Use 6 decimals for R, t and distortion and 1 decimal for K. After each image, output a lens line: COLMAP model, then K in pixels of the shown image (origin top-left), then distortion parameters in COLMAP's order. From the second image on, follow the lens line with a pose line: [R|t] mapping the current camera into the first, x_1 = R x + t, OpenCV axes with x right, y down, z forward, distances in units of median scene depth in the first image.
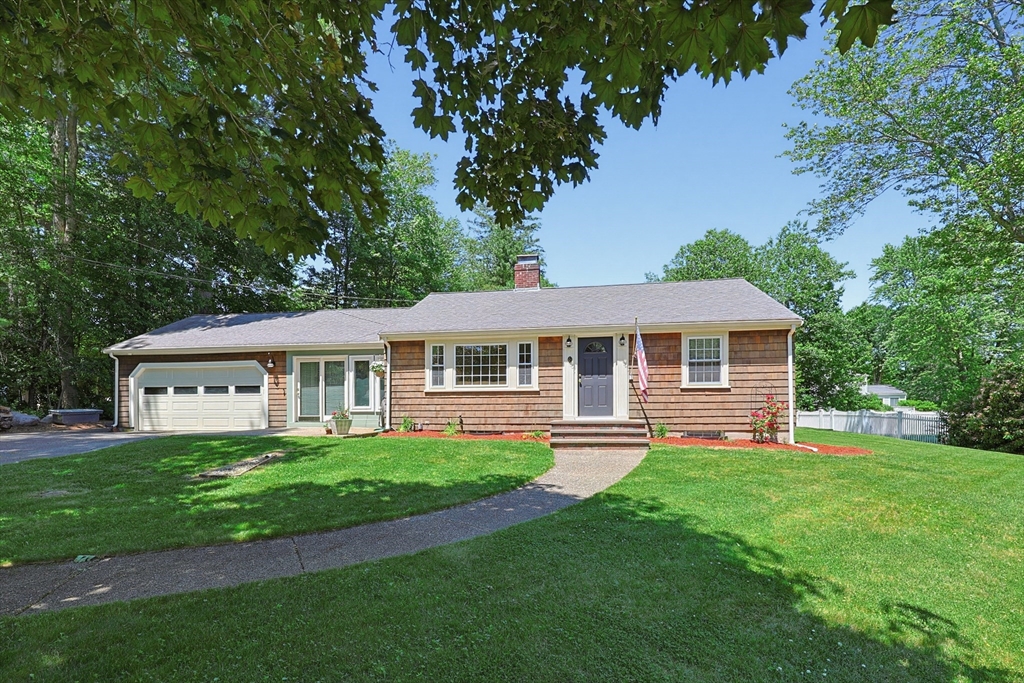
lens RADIAL K [[442.9, 0, 509.7], [0, 442.9, 404.3], [0, 0, 1]] dist [-0.001427, -0.000239]
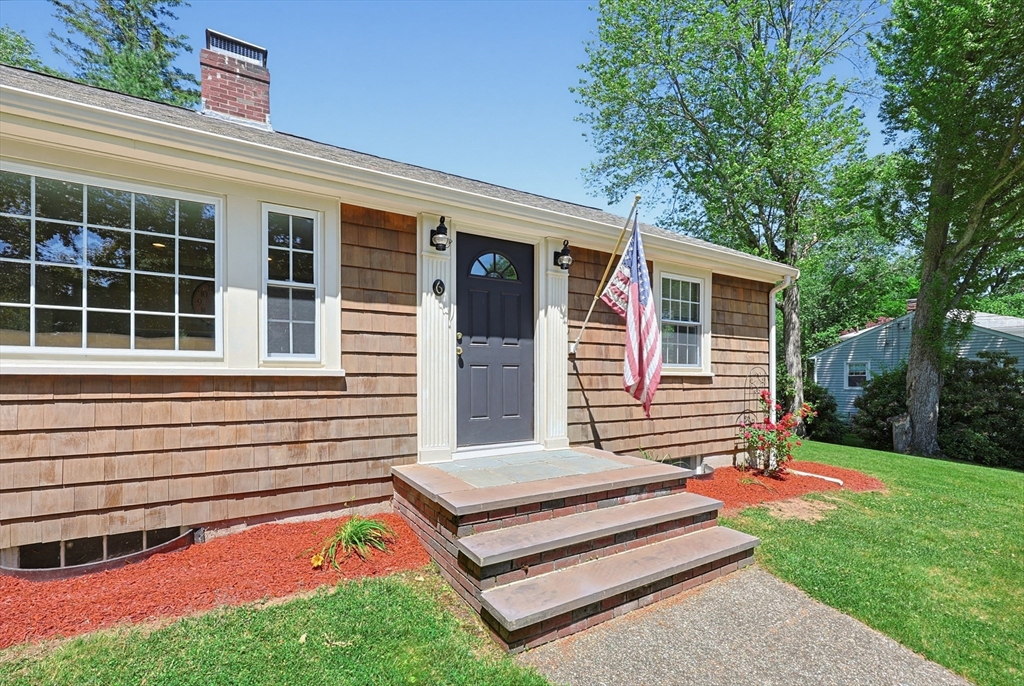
lens RADIAL K [[442.9, 0, 513.7], [0, 442.9, 381.0], [0, 0, 1]] dist [-0.001427, -0.000239]
pose [[0.776293, 0.000861, 0.630372, -0.036542], [-0.016834, 0.999671, 0.019365, -0.035227], [-0.630148, -0.025645, 0.776051, 0.676555]]
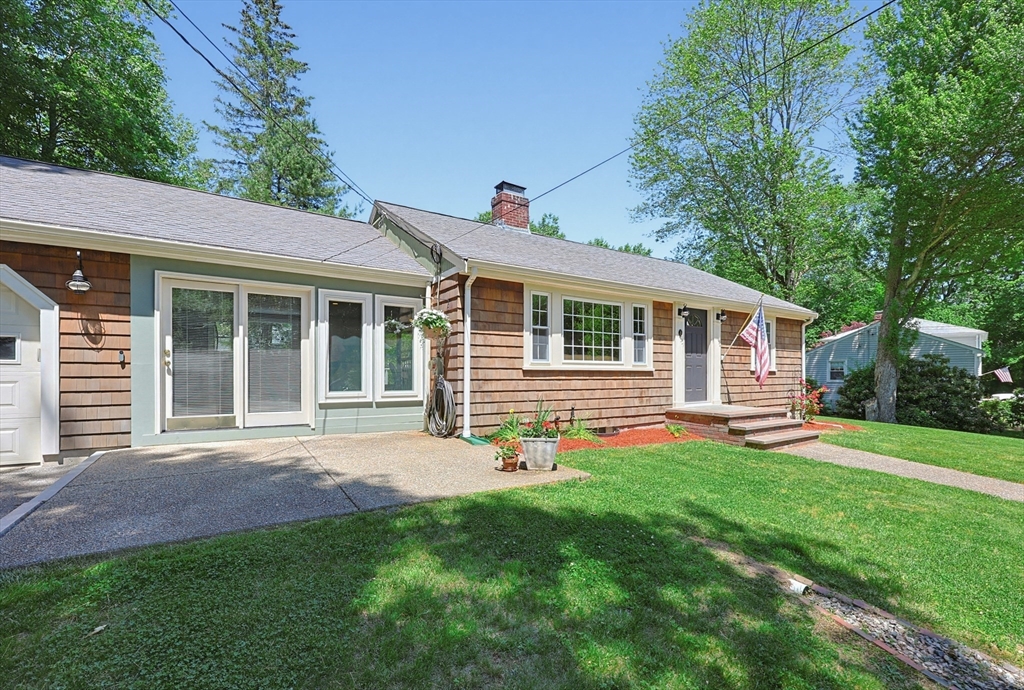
lens RADIAL K [[442.9, 0, 511.4], [0, 442.9, 372.9], [0, 0, 1]] dist [-0.001427, -0.000239]
pose [[0.751032, 0.005929, 0.660239, -0.618023], [-0.018267, 0.999763, 0.011802, -0.031597], [-0.660013, -0.020924, 0.750962, 0.581222]]
